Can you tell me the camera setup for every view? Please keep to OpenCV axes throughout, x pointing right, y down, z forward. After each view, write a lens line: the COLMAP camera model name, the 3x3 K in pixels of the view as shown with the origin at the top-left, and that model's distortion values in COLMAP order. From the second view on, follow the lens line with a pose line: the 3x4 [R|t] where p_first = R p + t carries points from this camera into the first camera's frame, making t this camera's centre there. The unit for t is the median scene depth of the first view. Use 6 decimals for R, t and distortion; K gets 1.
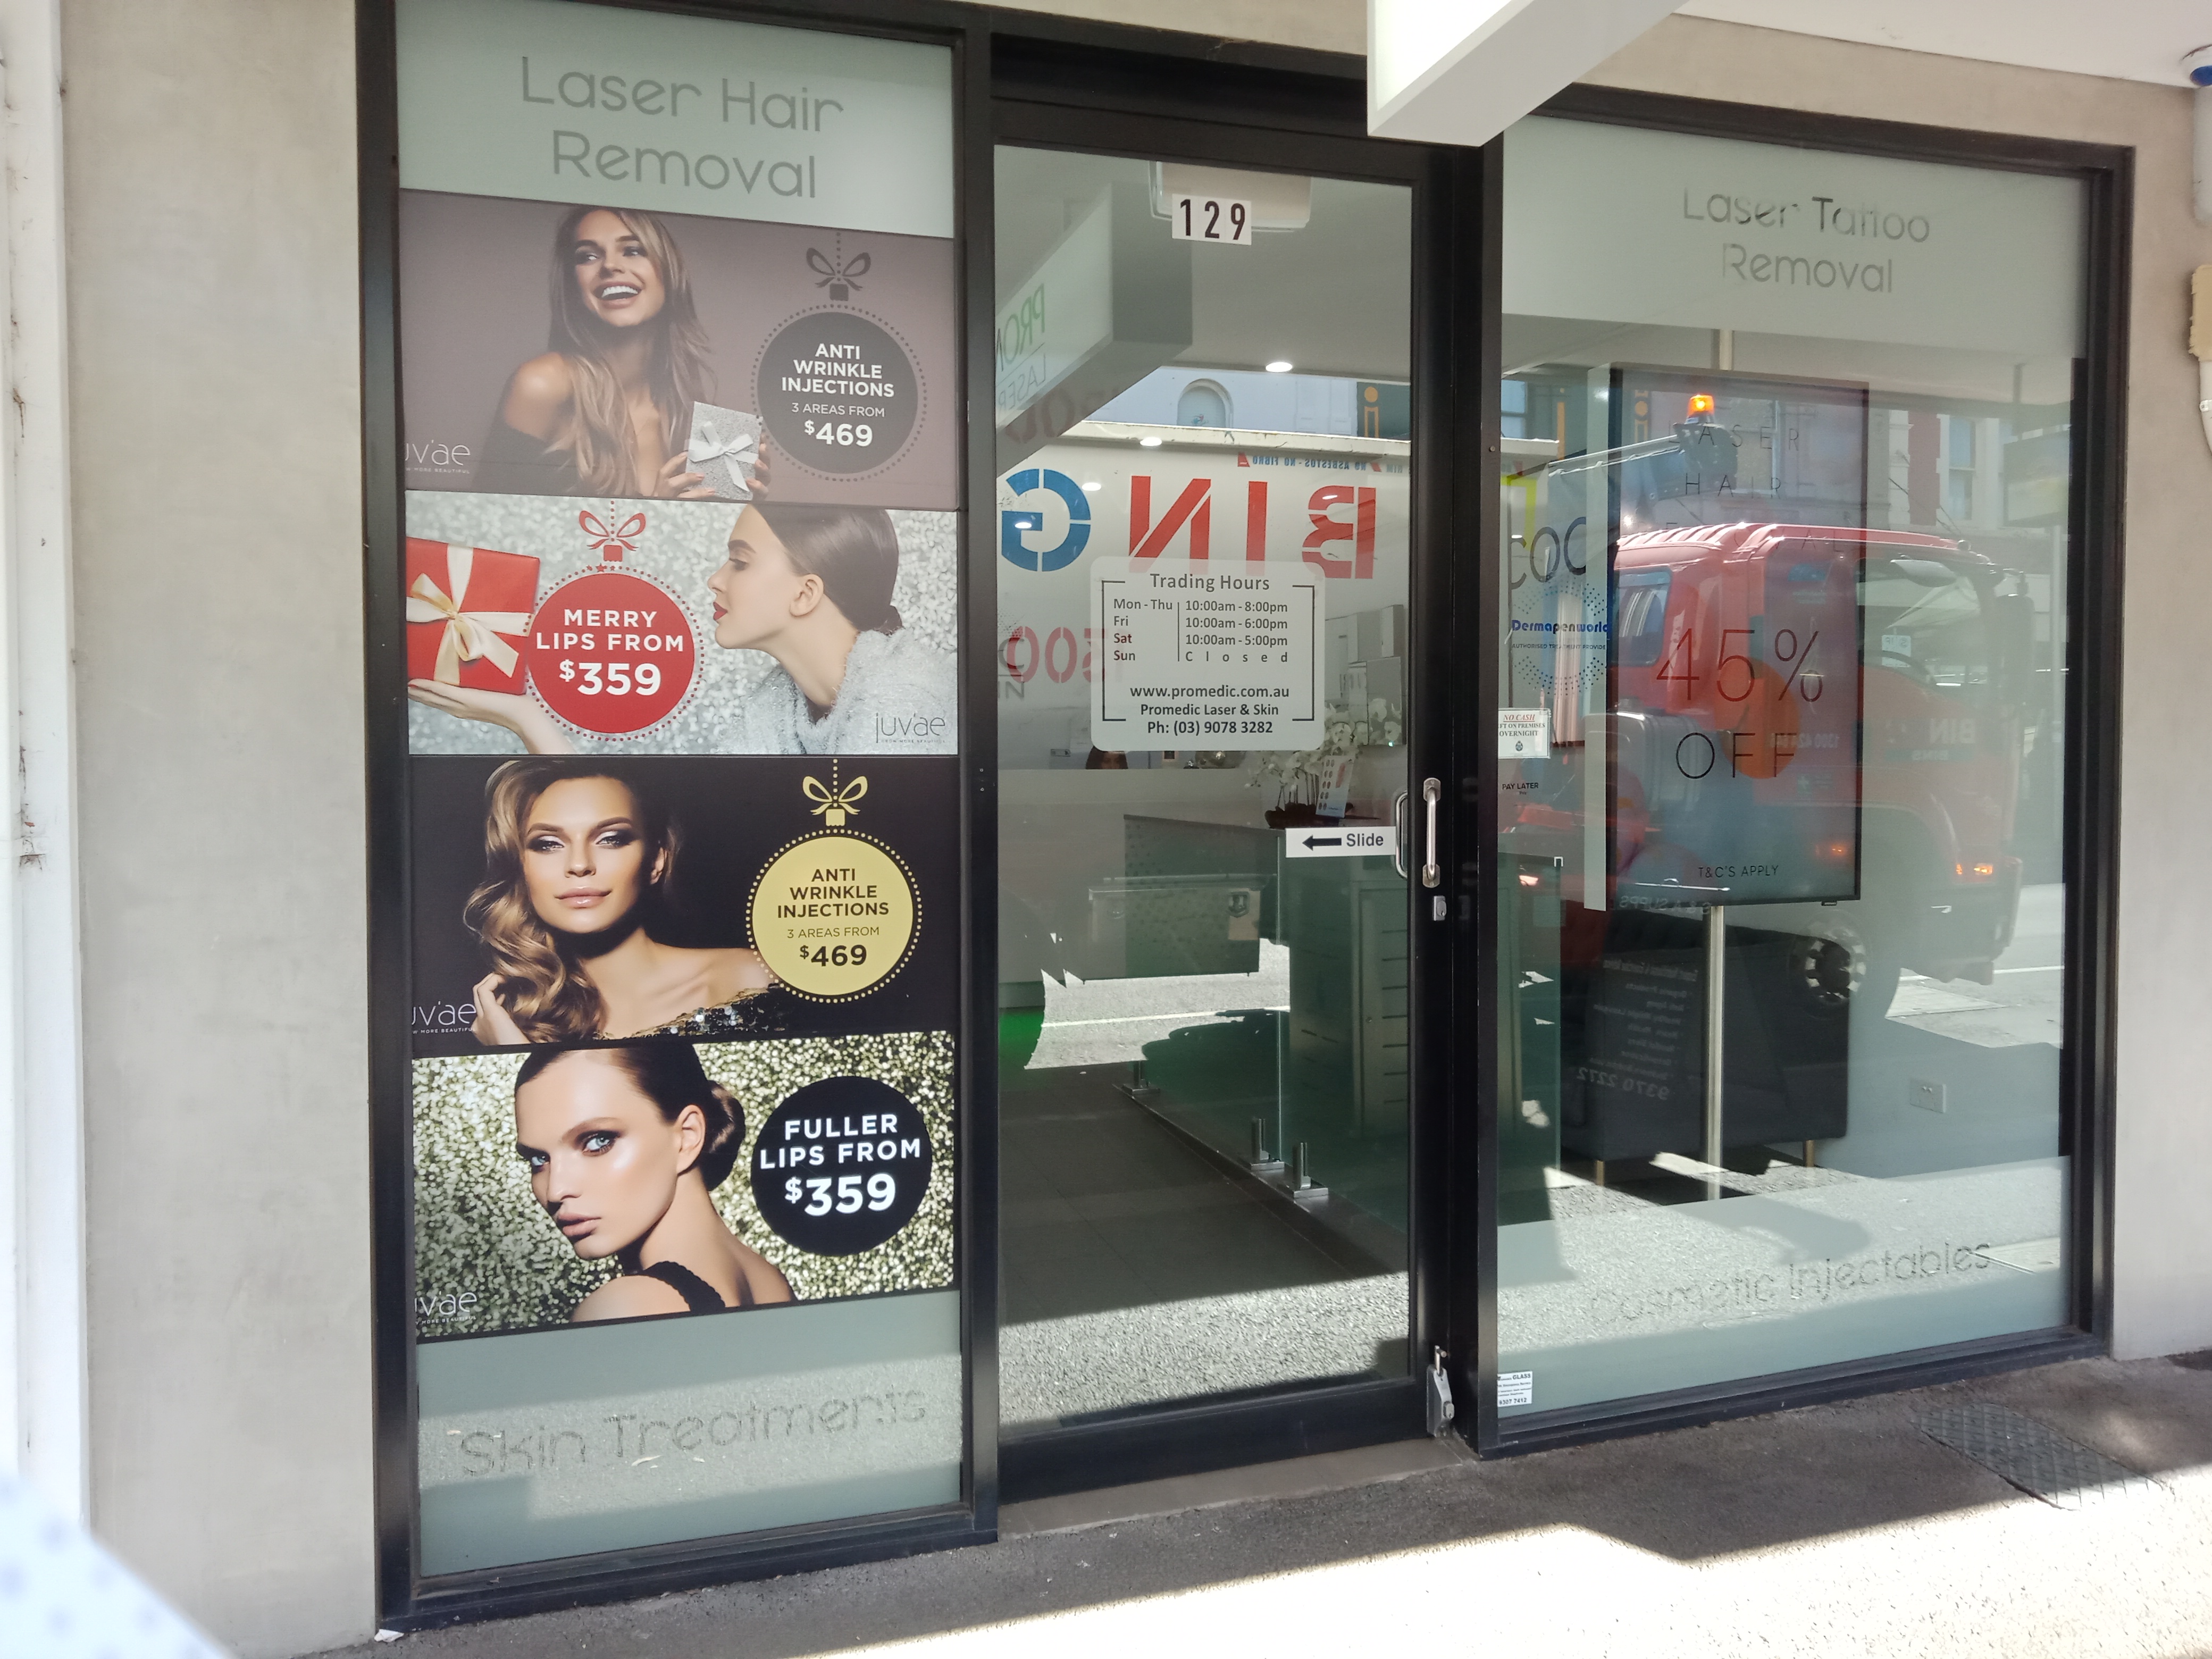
lens RADIAL K [[1623.0, 0, 1107.8], [0, 1623.0, 836.1], [0, 0, 1]] dist [0.007292, 0.006720]
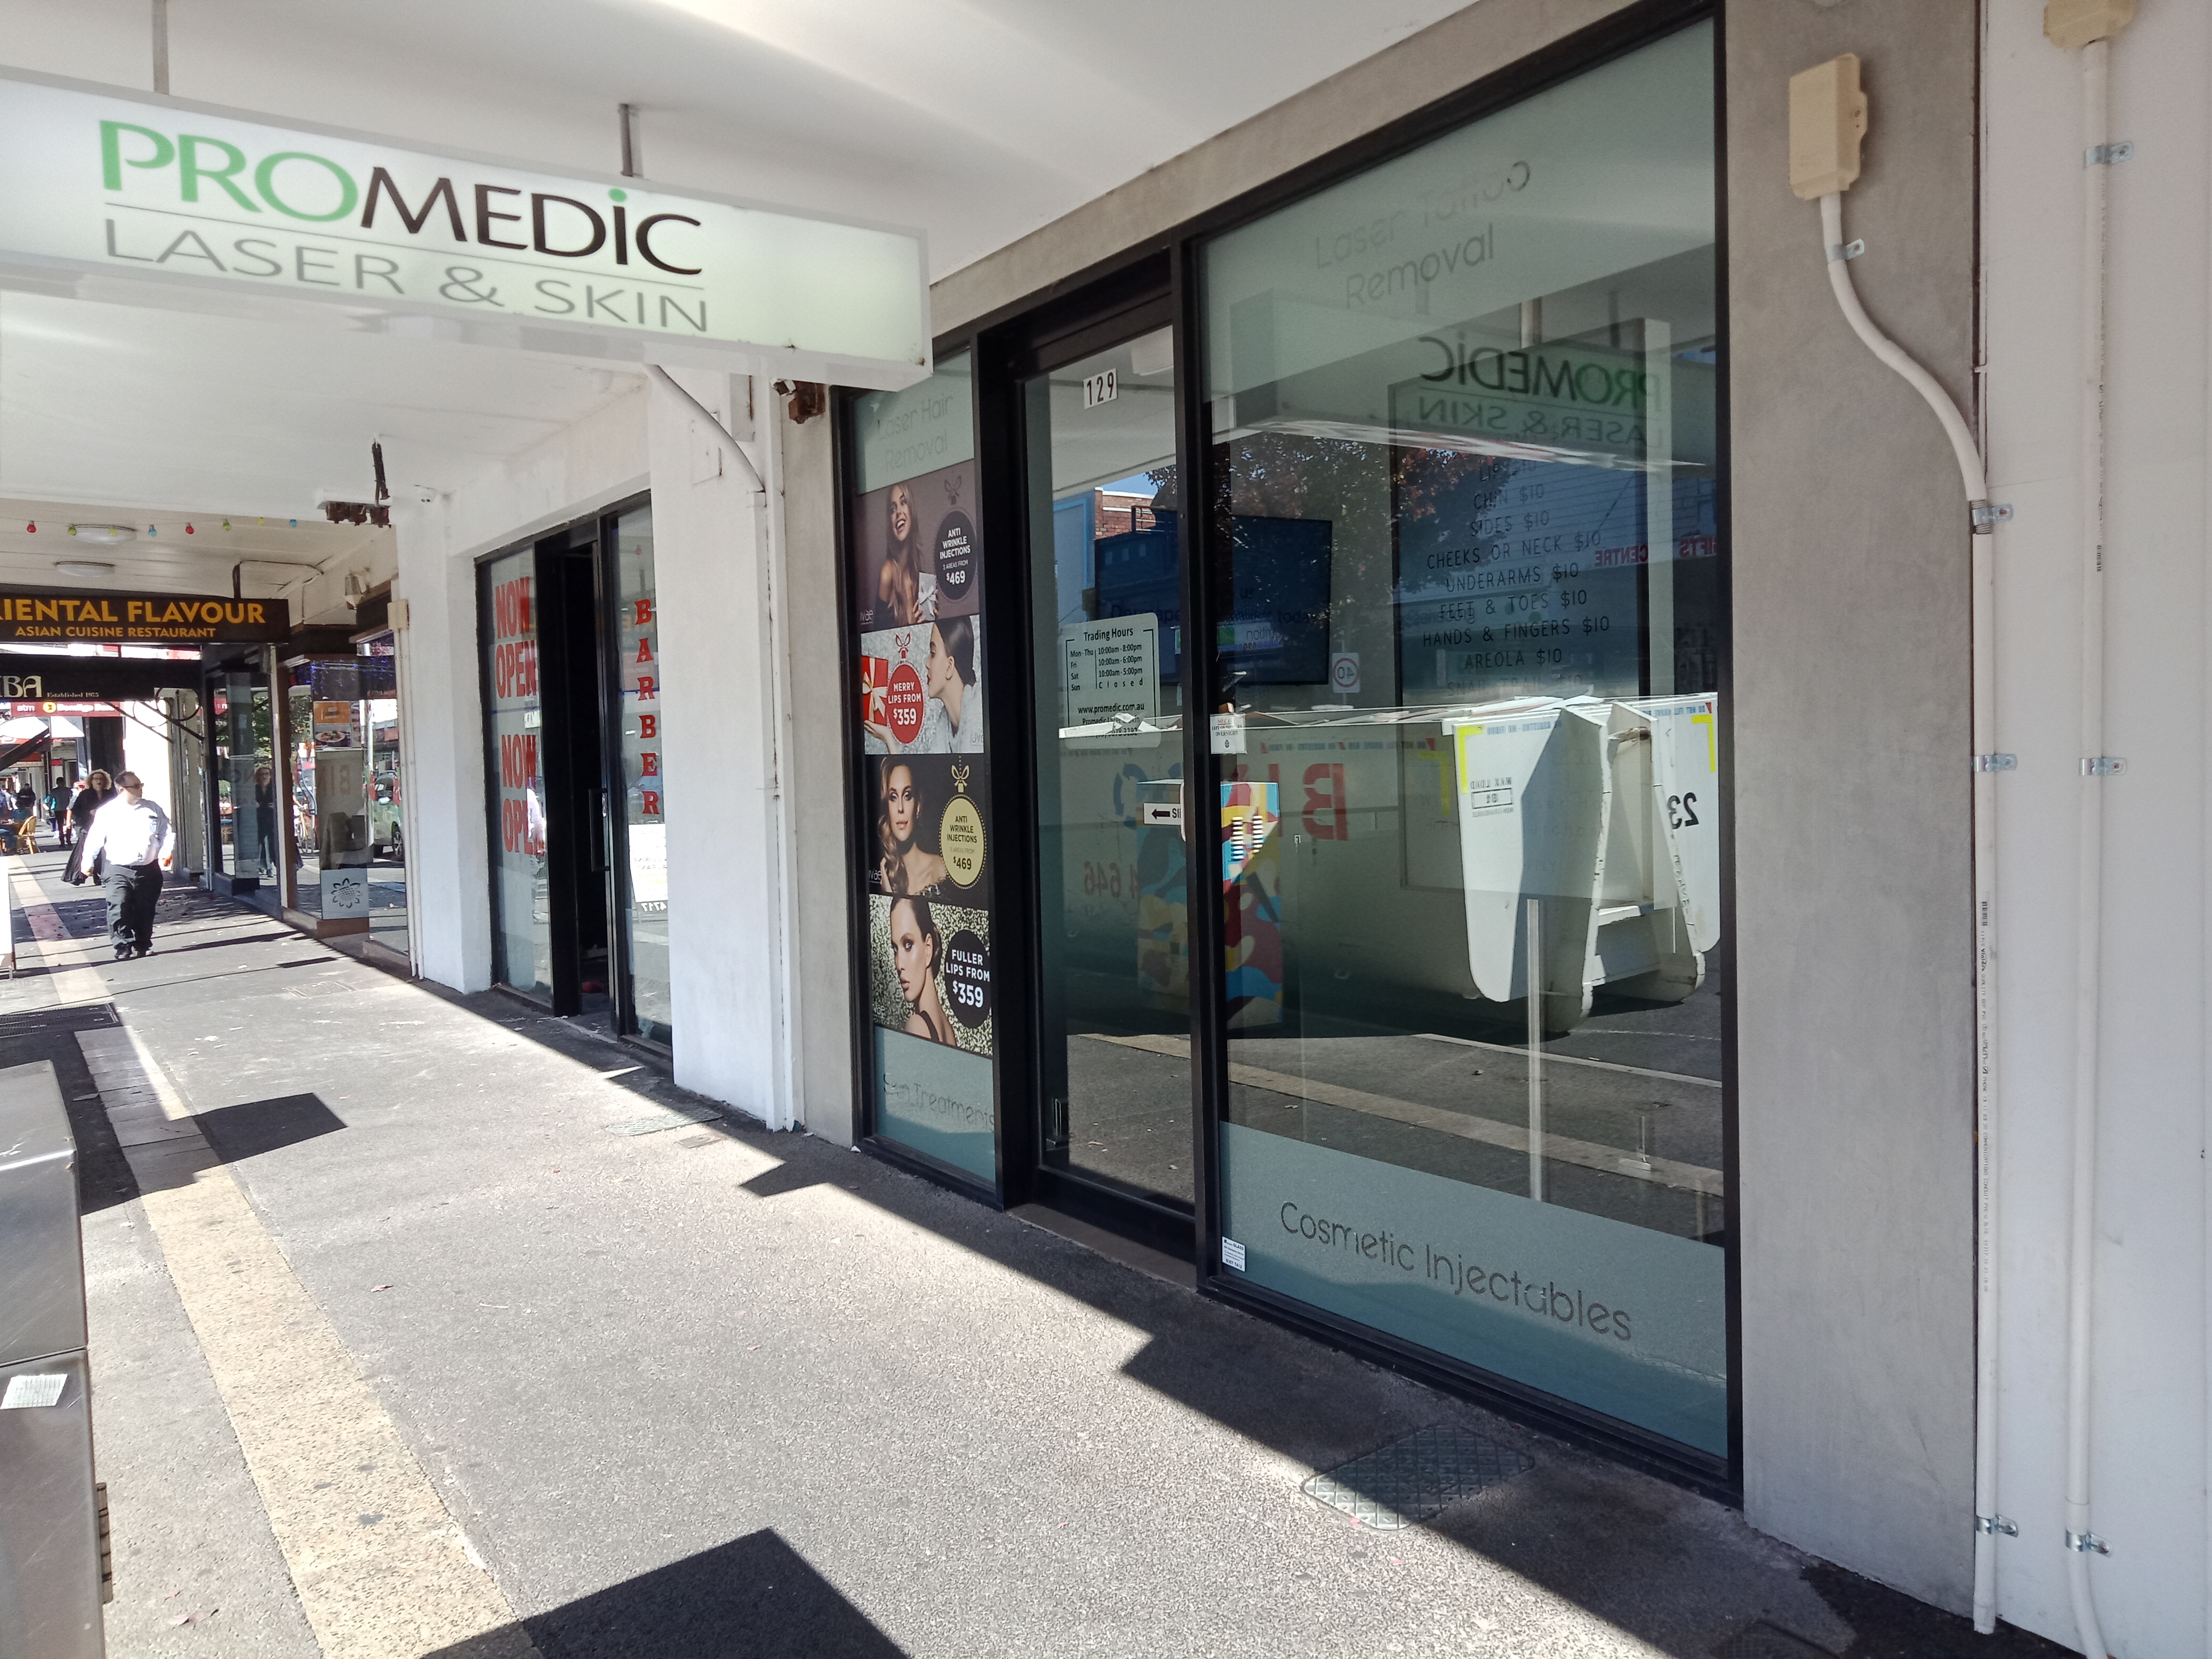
lens RADIAL K [[1623.0, 0, 1104.9], [0, 1623.0, 821.8], [0, 0, 1]] dist [0.007292, 0.006720]
pose [[0.290485, 0.048867, -0.955631, 1.657171], [-0.009089, 0.998791, 0.048311, -0.064161], [0.956836, -0.005348, 0.290578, 0.635341]]
